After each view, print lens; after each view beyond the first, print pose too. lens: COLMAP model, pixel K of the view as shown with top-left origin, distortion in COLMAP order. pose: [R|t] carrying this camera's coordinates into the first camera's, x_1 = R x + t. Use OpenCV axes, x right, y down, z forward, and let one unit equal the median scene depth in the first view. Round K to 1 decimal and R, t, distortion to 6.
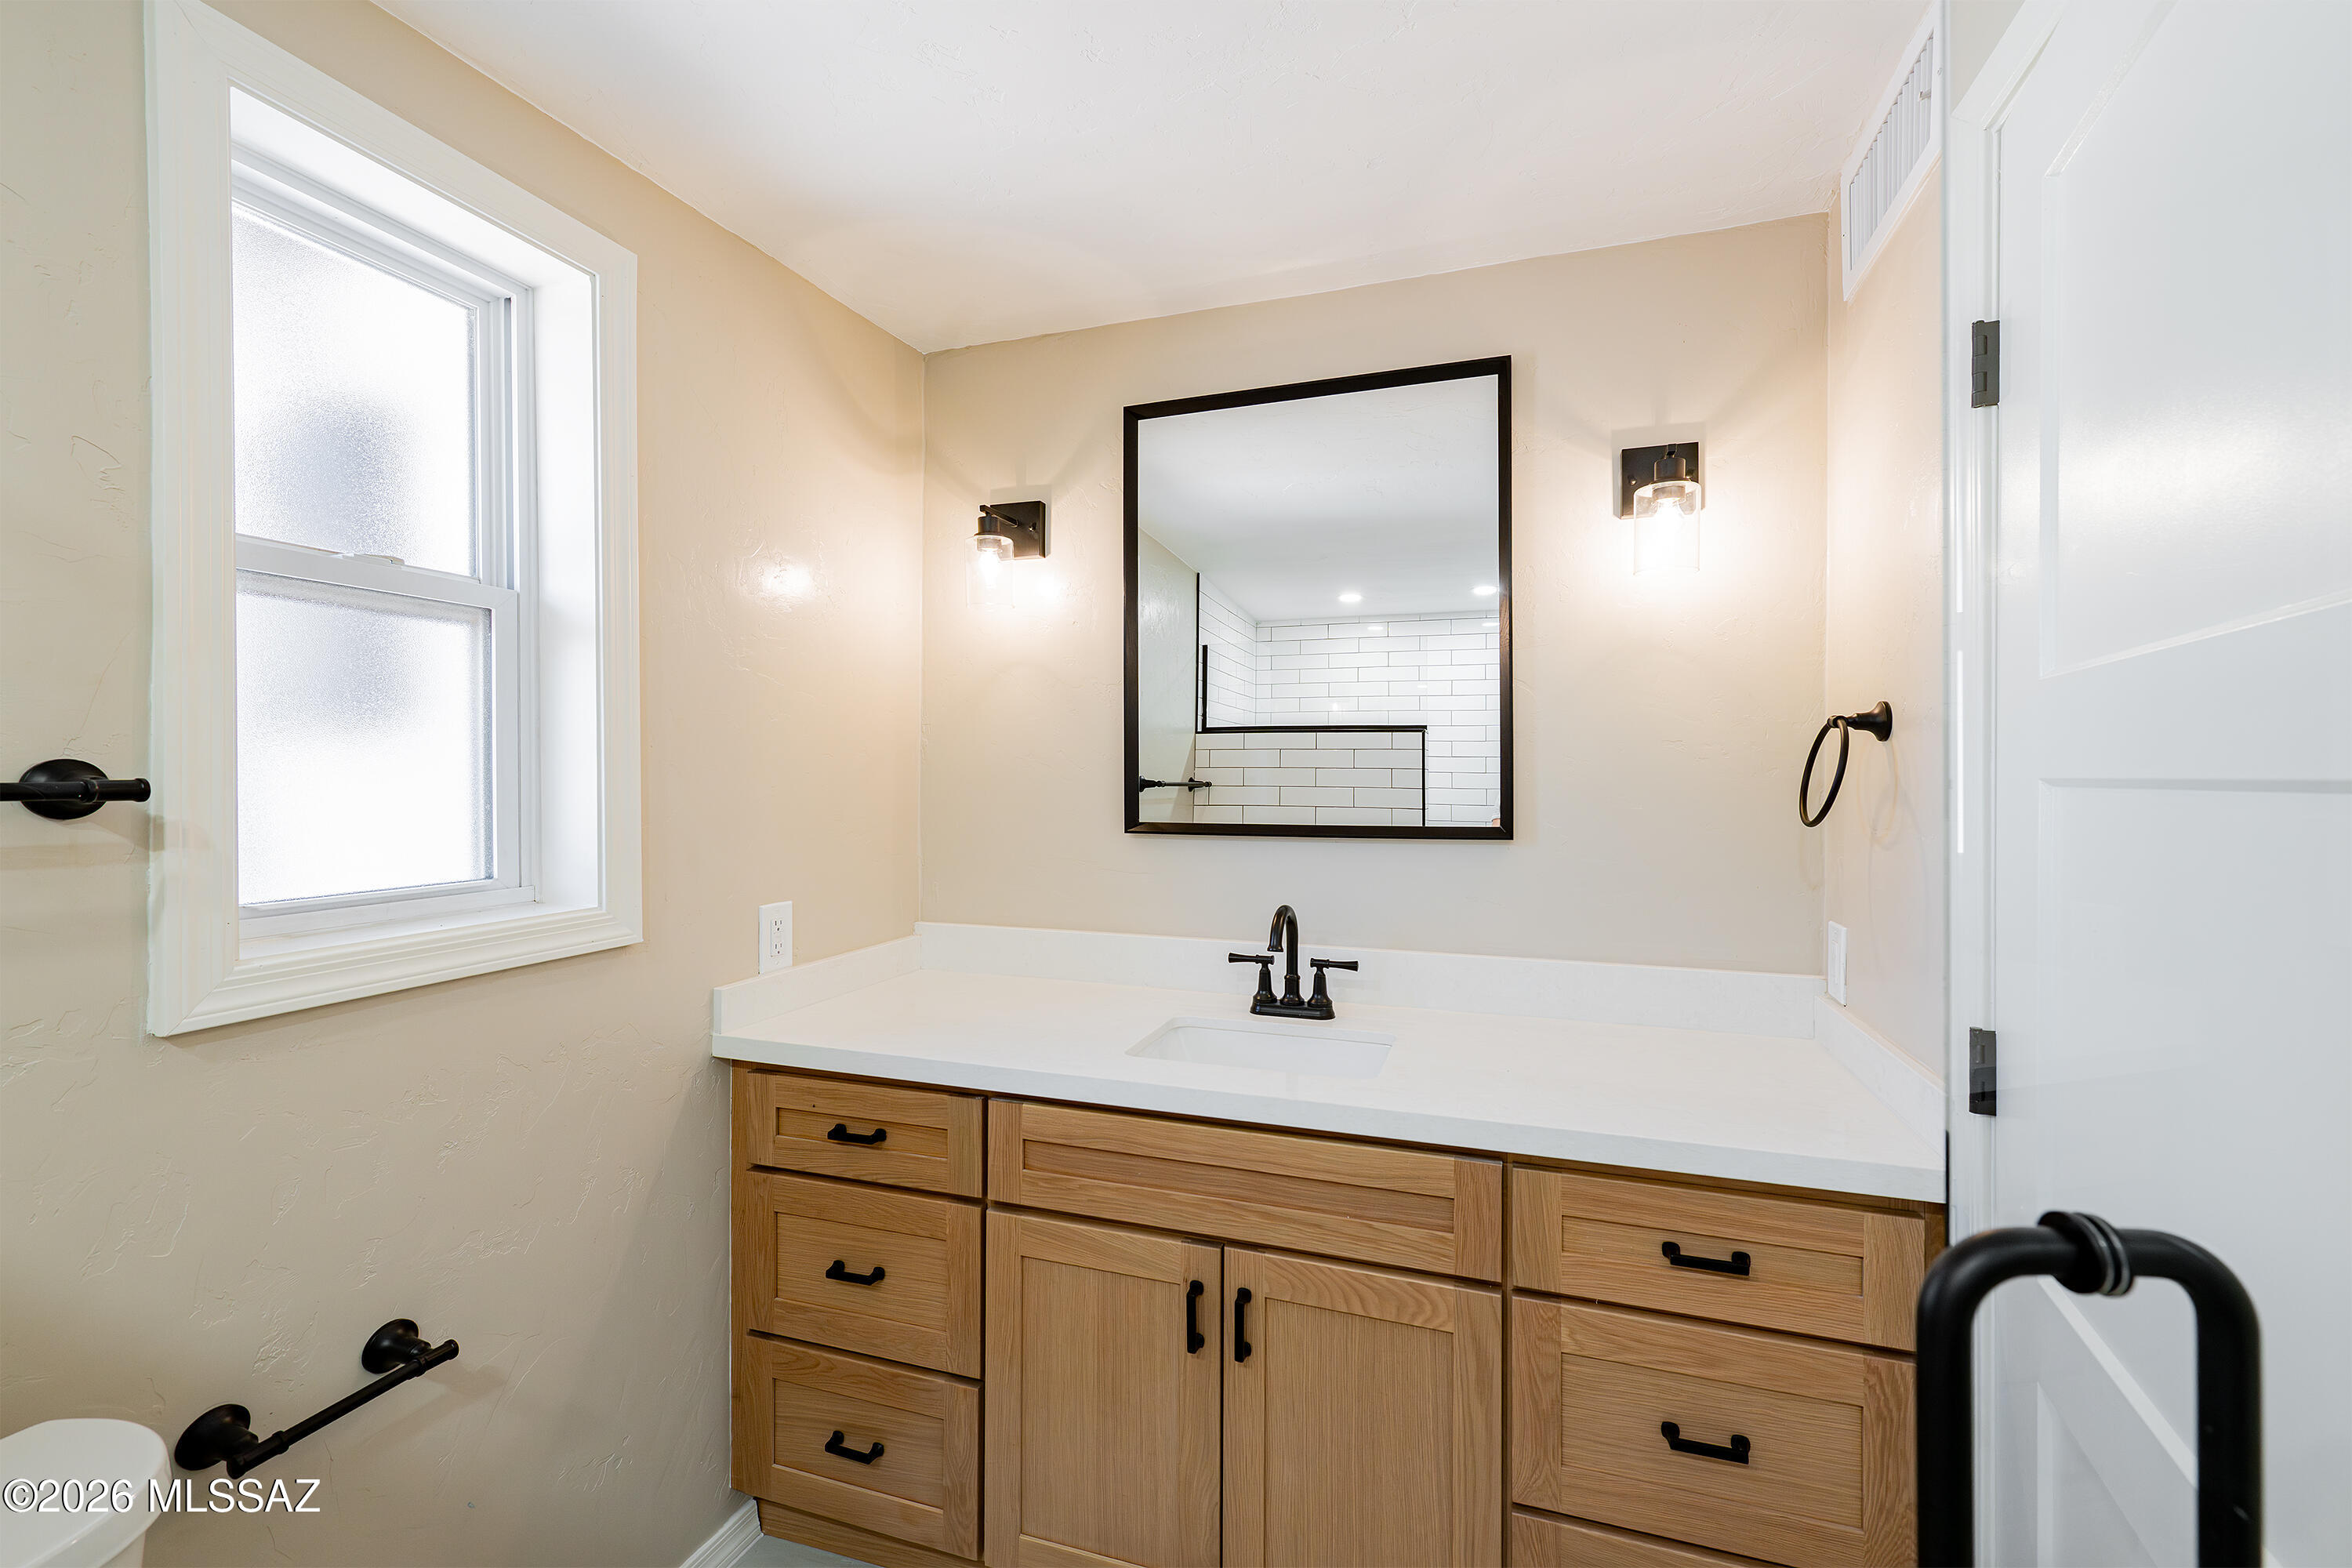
lens RADIAL K [[939.4, 0, 1199.3], [0, 939.4, 775.5], [0, 0, 1]] dist [0.002130, 0.000121]
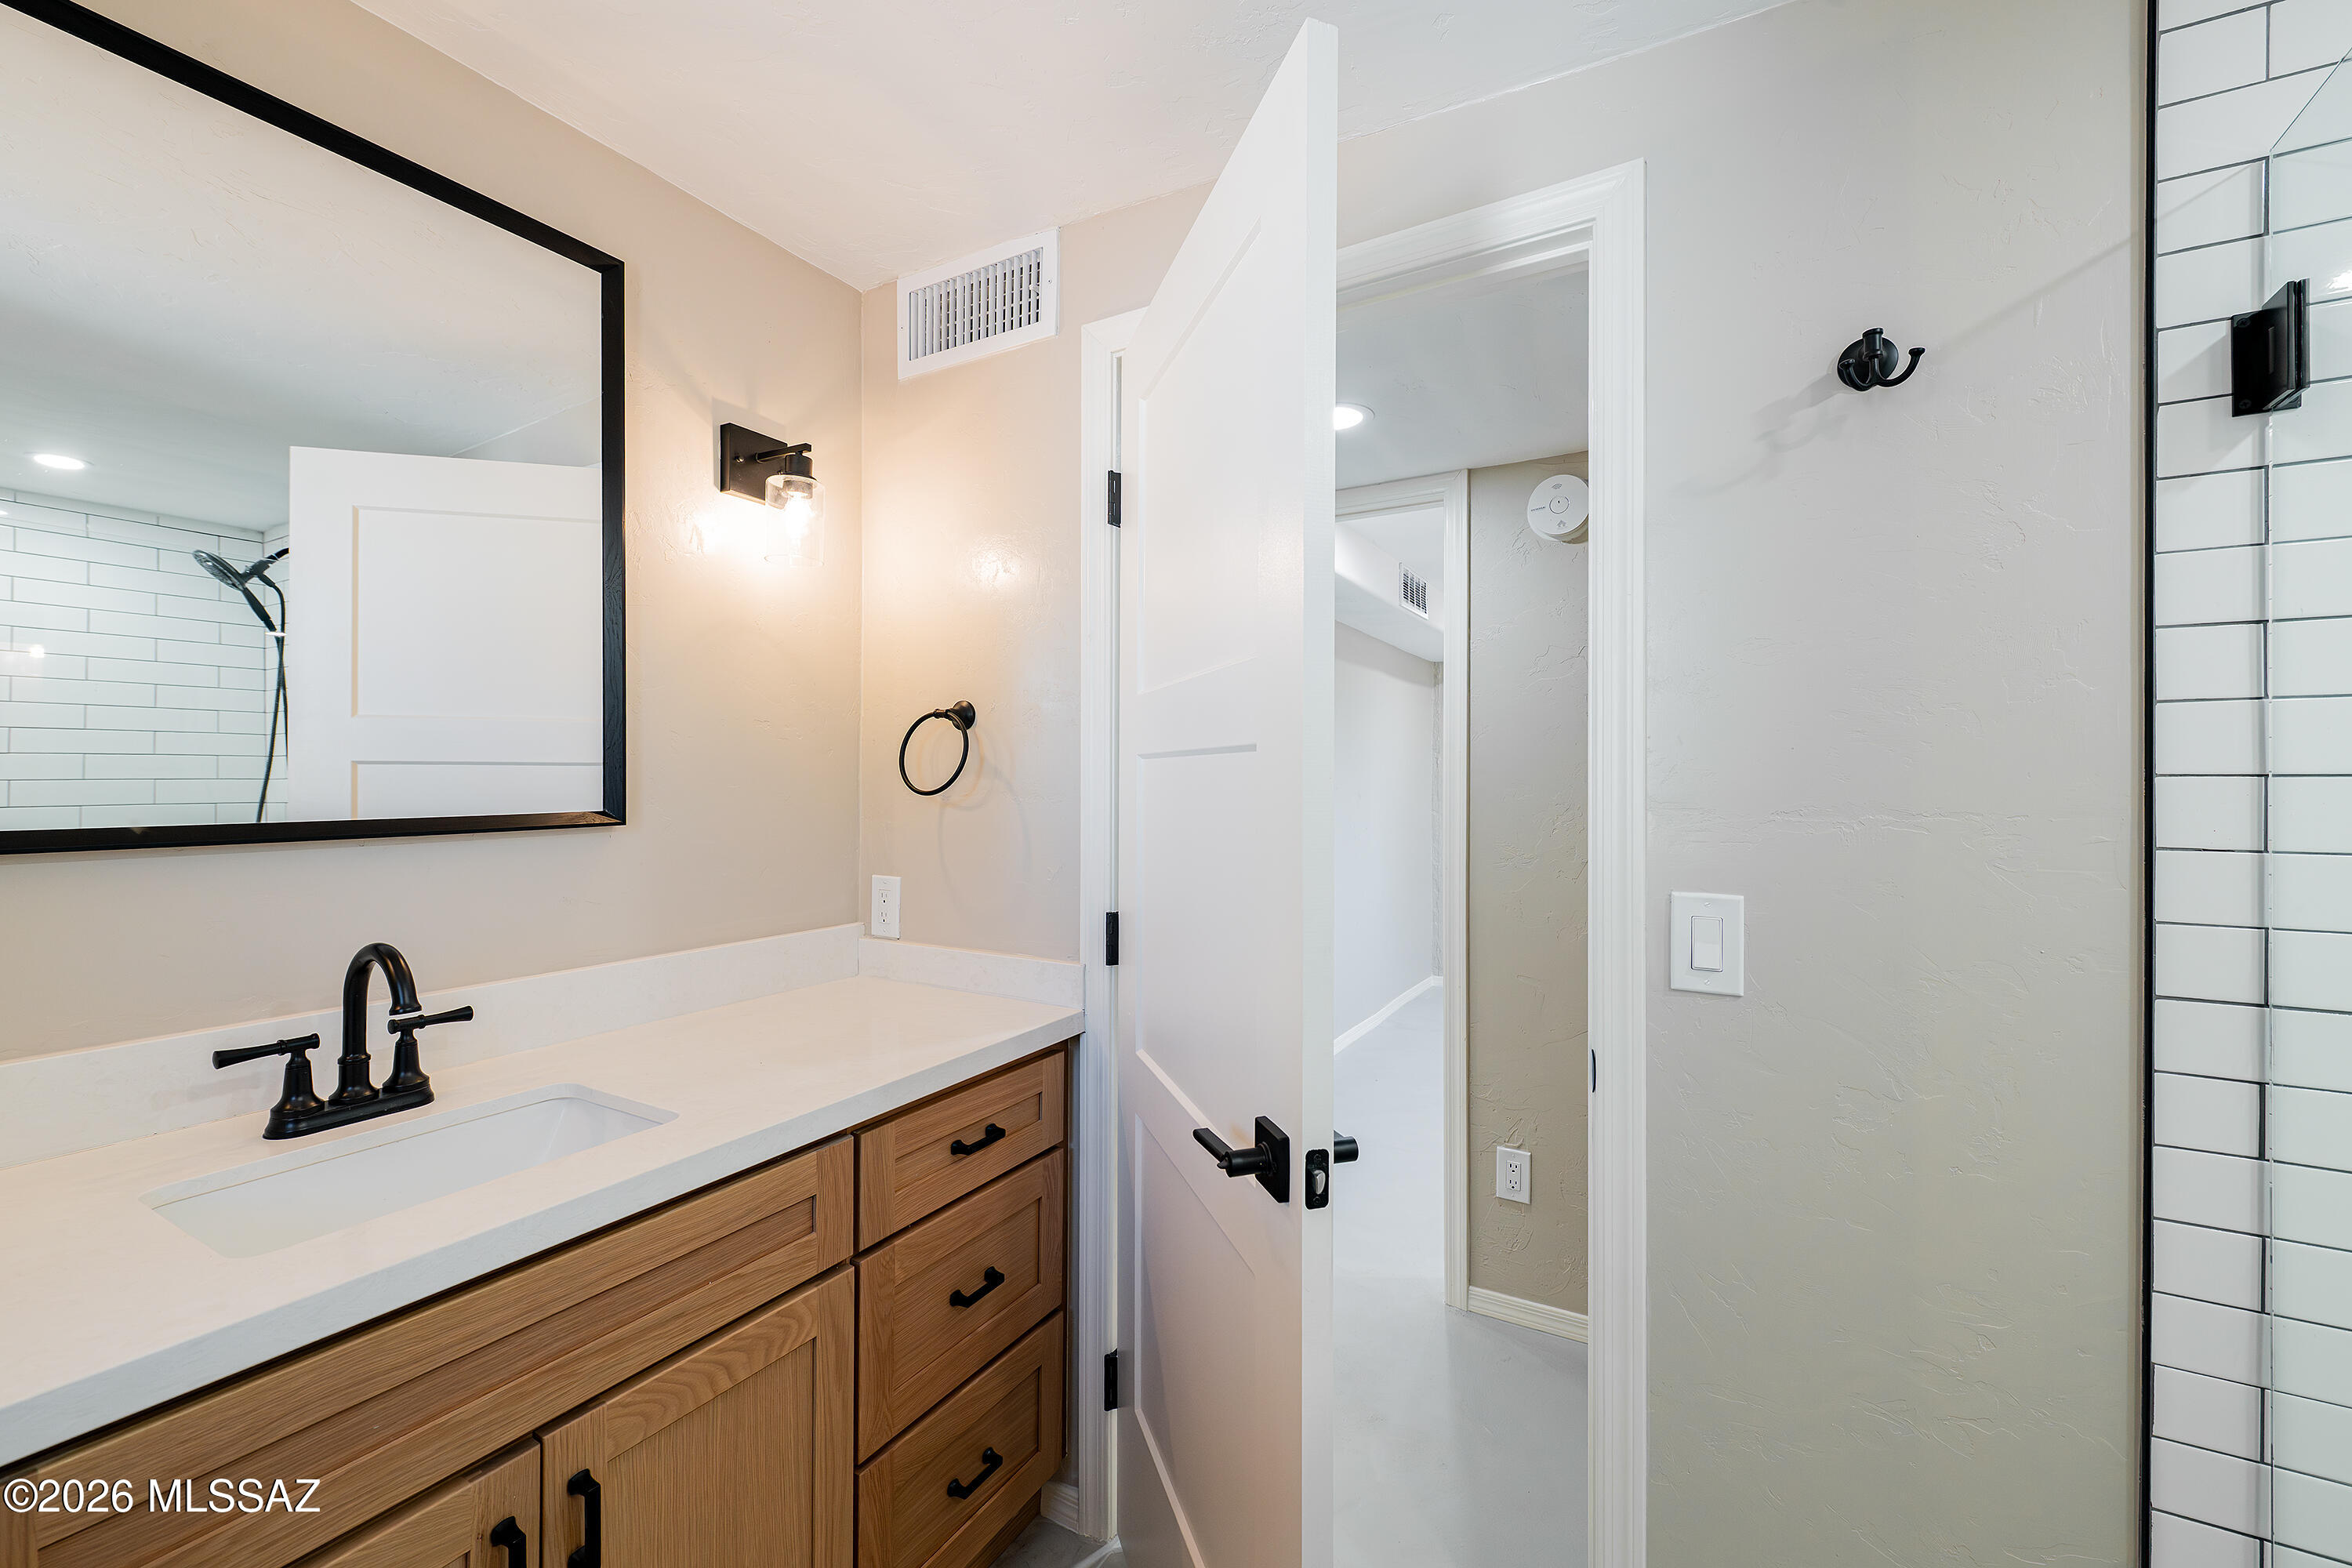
lens RADIAL K [[939.4, 0, 1199.3], [0, 939.4, 775.5], [0, 0, 1]] dist [0.002130, 0.000121]
pose [[0.198082, -0.000834, 0.980185, -0.546884], [-0.006879, 0.999974, 0.002241, 0.022911], [-0.980161, -0.007186, 0.198071, 0.413825]]
